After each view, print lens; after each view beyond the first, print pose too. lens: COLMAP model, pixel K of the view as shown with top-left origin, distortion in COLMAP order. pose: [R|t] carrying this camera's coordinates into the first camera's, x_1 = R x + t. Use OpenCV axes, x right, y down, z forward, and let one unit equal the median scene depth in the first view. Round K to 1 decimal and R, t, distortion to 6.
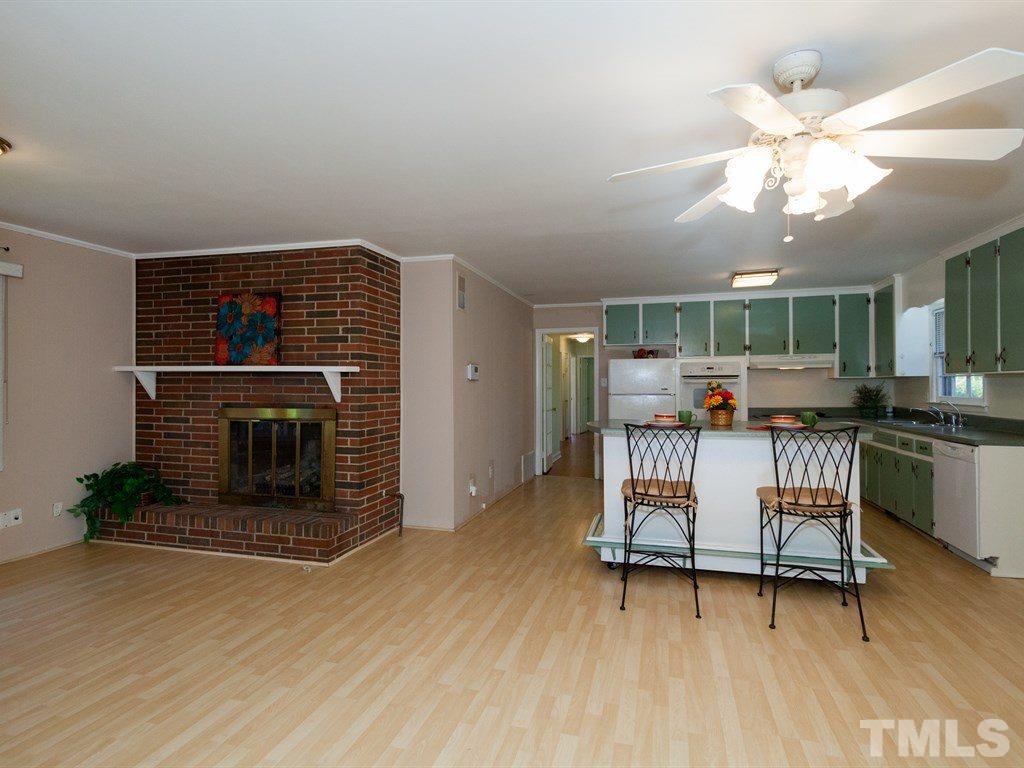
lens RADIAL K [[548.0, 0, 509.2], [0, 548.0, 386.3], [0, 0, 1]] dist [0.017719, -0.000149]
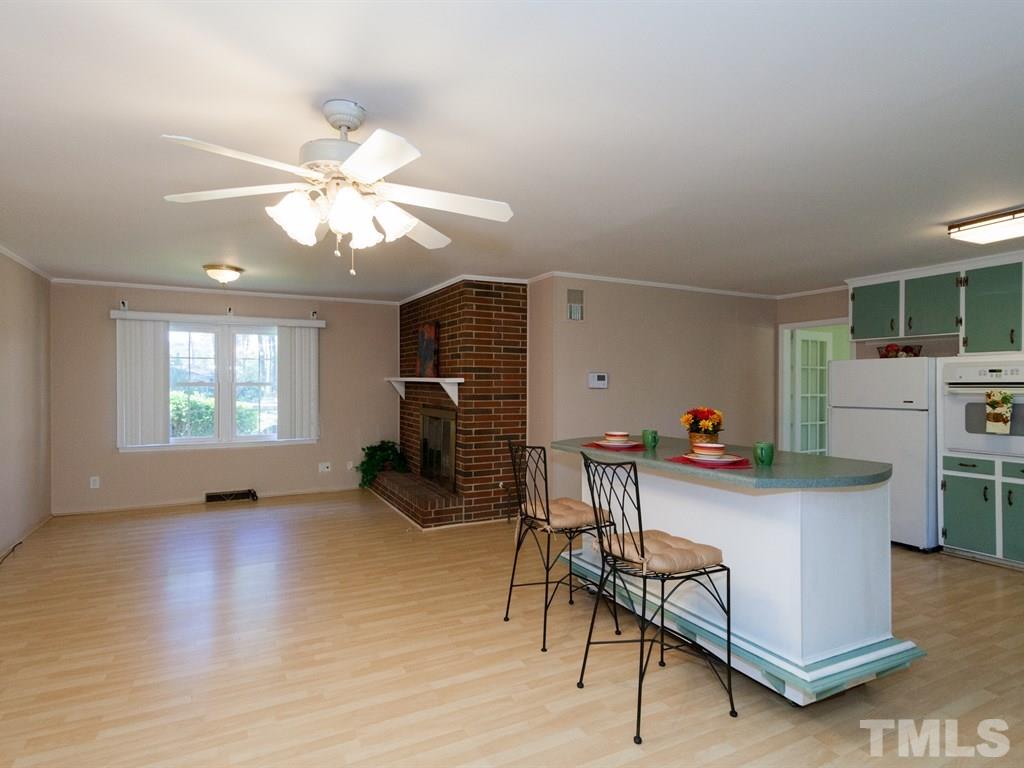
lens RADIAL K [[546.4, 0, 499.9], [0, 546.4, 395.7], [0, 0, 1]] dist [0.024242, -0.000280]
pose [[0.684123, 0.019392, -0.729108, 0.625575], [-0.004946, 0.999747, 0.021950, -0.021936], [0.729349, -0.011410, 0.684046, 0.201311]]
